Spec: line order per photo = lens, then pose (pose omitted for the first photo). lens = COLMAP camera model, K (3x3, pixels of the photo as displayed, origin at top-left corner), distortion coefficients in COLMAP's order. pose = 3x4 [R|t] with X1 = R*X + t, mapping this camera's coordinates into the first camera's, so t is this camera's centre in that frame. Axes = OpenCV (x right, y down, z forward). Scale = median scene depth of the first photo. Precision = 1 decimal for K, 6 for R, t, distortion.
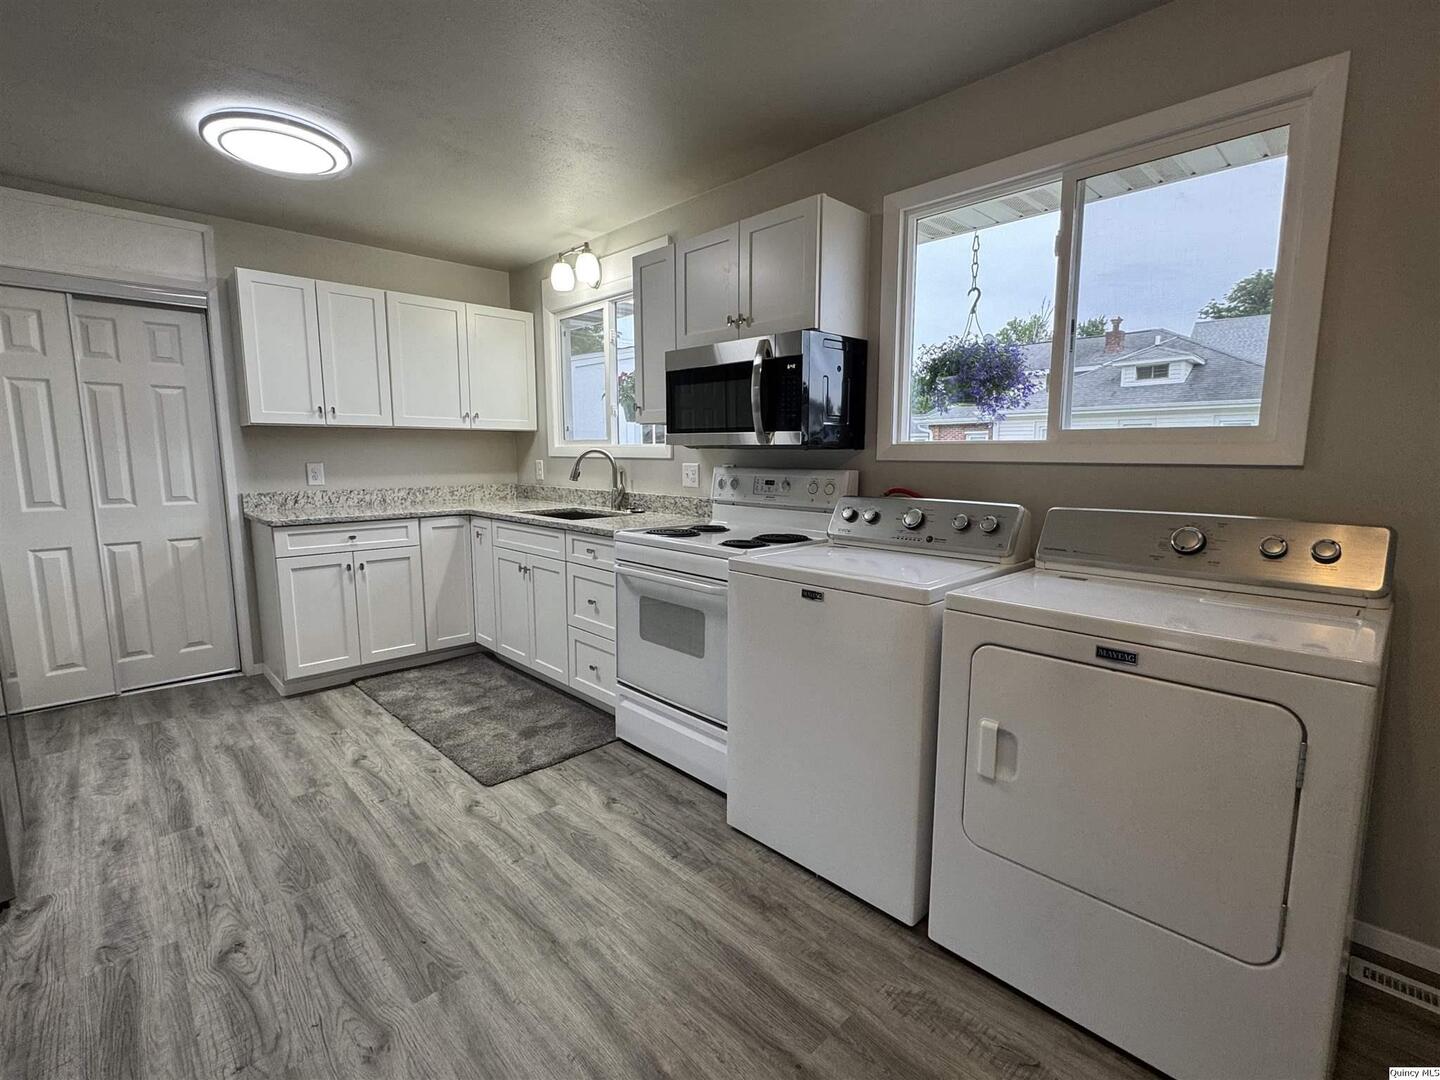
lens RADIAL K [[663.7, 0, 719.4], [0, 663.7, 538.3], [0, 0, 1]] dist [-0.005984, 0.000431]
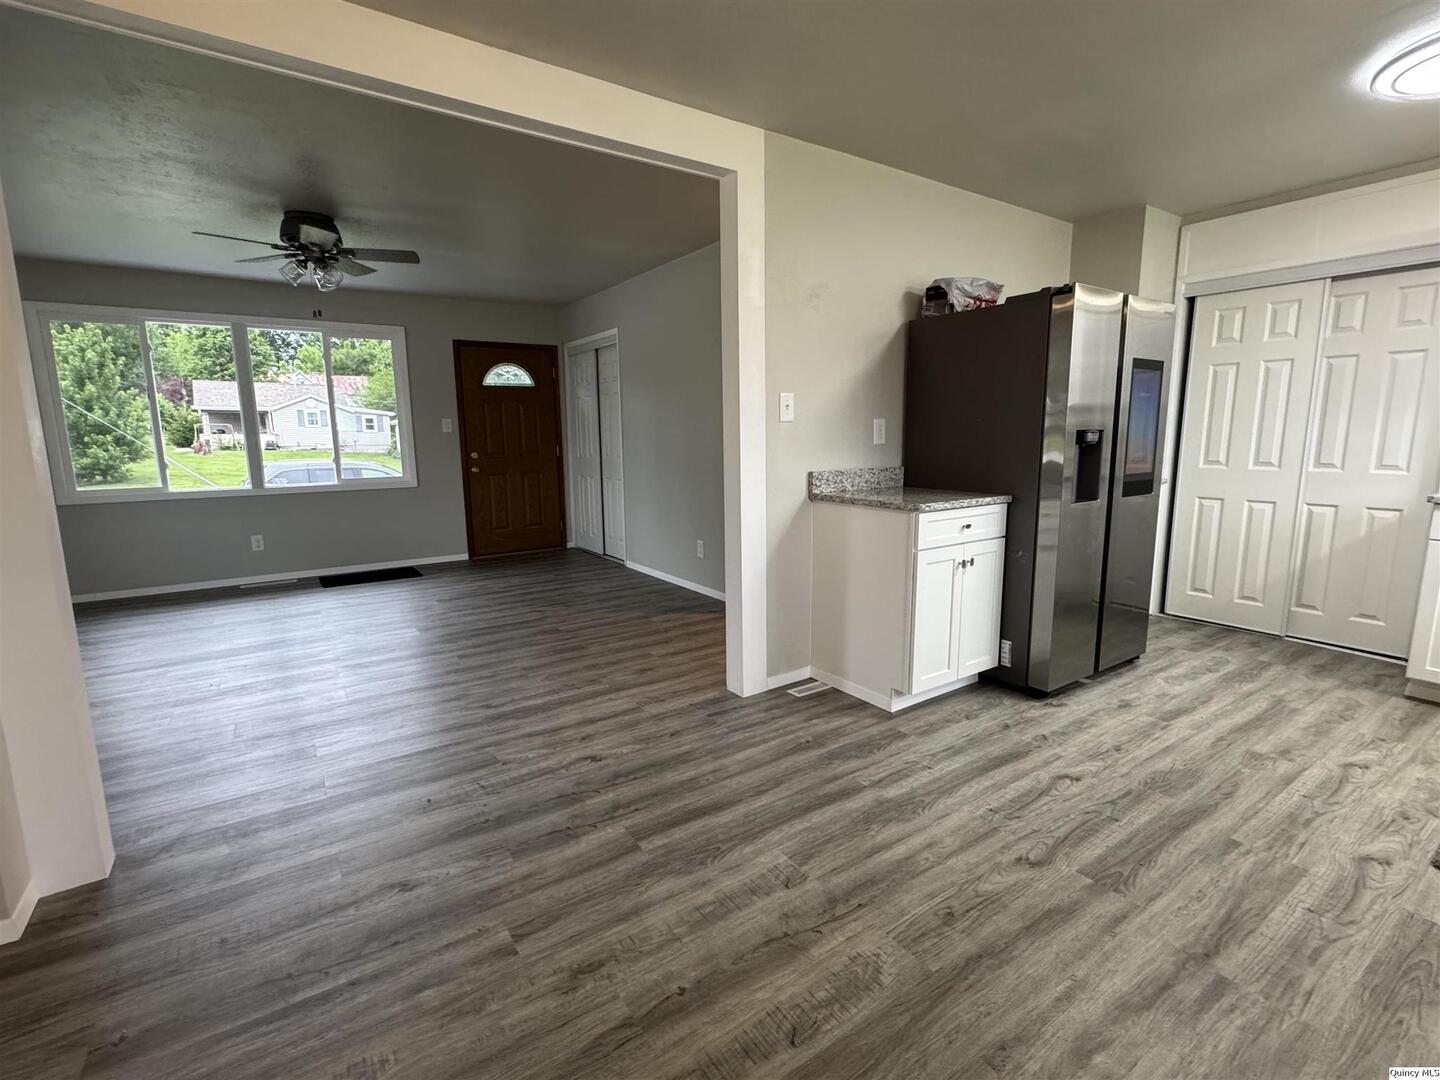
lens RADIAL K [[663.7, 0, 714.9], [0, 663.7, 541.7], [0, 0, 1]] dist [-0.005984, 0.000431]
pose [[-0.175308, 0.163587, -0.970828, 0.431163], [-0.116805, 0.975678, 0.185497, -0.023476], [0.977560, 0.145917, -0.151936, 0.257438]]
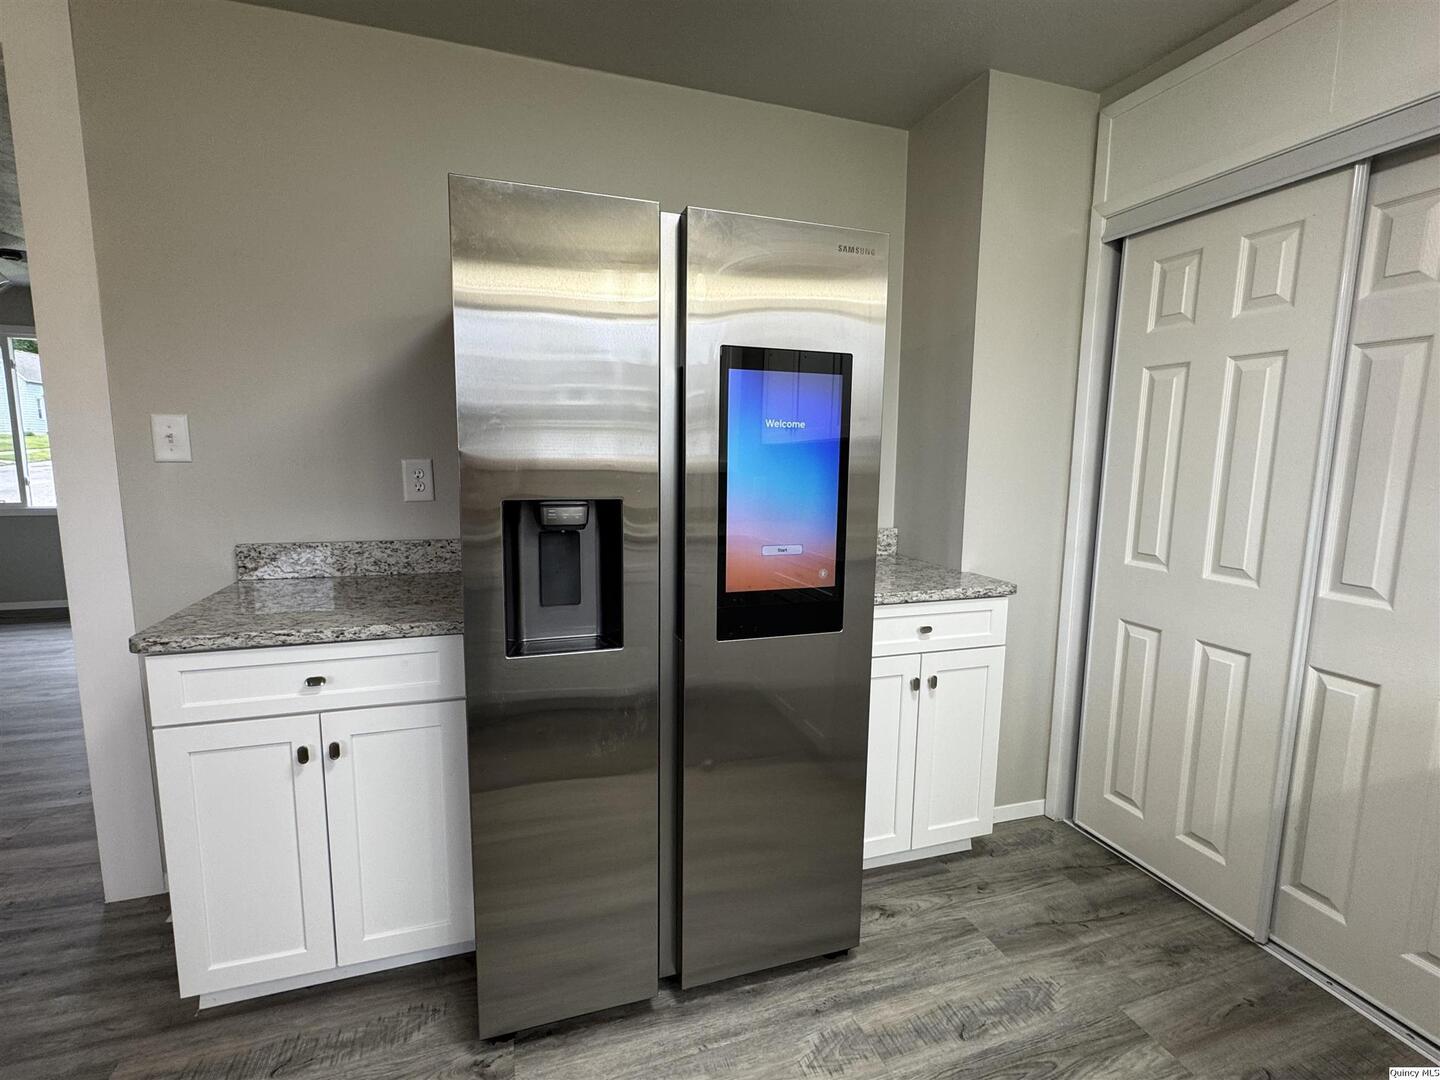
lens RADIAL K [[663.7, 0, 722.5], [0, 663.7, 538.9], [0, 0, 1]] dist [-0.005984, 0.000431]
pose [[-0.432232, 0.114004, -0.894527, -0.374242], [-0.130301, 0.973670, 0.187051, -0.155856], [0.892299, 0.197407, -0.405996, 0.995260]]
